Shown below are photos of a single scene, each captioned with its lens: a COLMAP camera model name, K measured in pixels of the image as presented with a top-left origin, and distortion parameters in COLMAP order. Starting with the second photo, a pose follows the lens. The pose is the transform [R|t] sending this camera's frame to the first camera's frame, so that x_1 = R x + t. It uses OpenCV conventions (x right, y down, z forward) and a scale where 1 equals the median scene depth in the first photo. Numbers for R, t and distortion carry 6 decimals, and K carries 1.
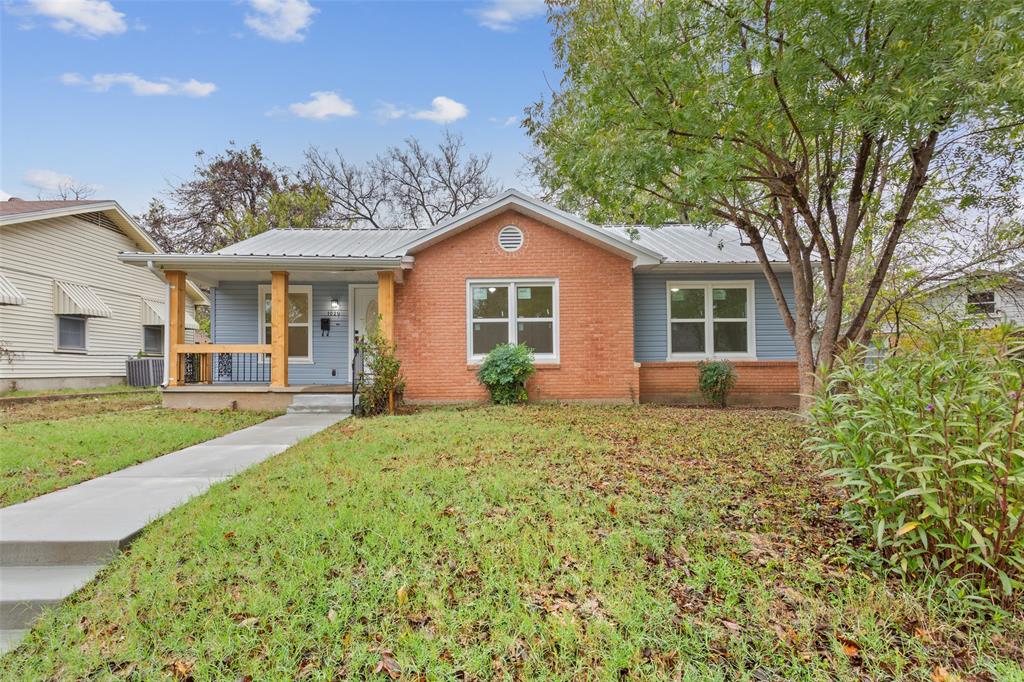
lens RADIAL K [[514.9, 0, 513.6], [0, 514.9, 359.2], [0, 0, 1]] dist [0.000521, 0.000054]
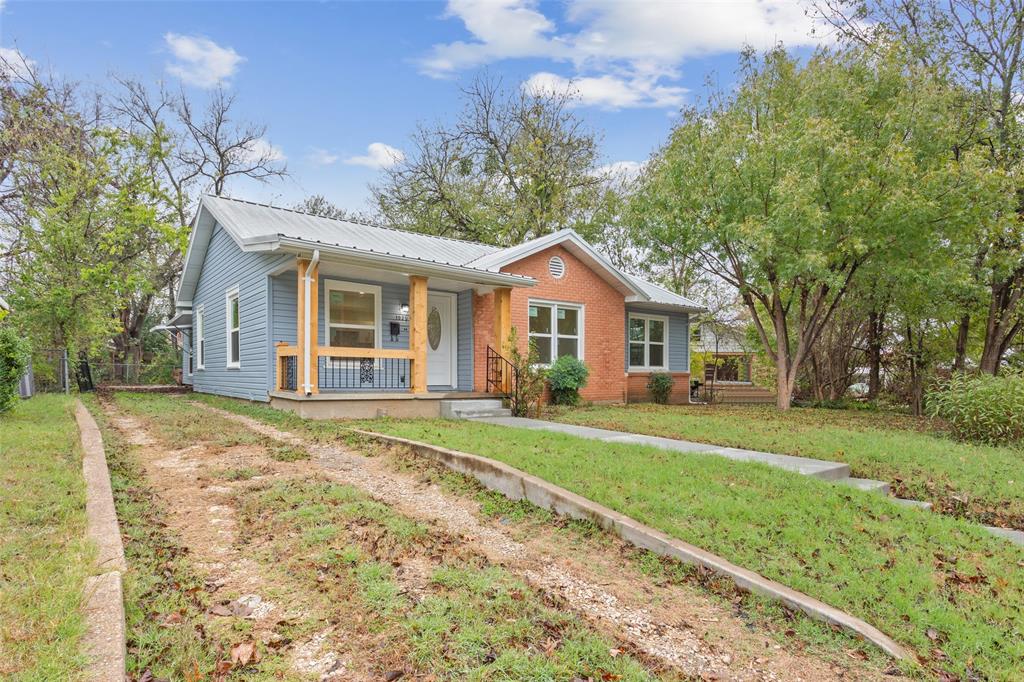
lens RADIAL K [[565.8, 0, 515.3], [0, 565.8, 371.8], [0, 0, 1]] dist [0.000136, 0.000007]
pose [[0.776766, 0.013859, 0.629637, -0.892839], [-0.024604, 0.999662, 0.008349, -0.001569], [-0.629309, -0.021977, 0.776844, 0.036440]]
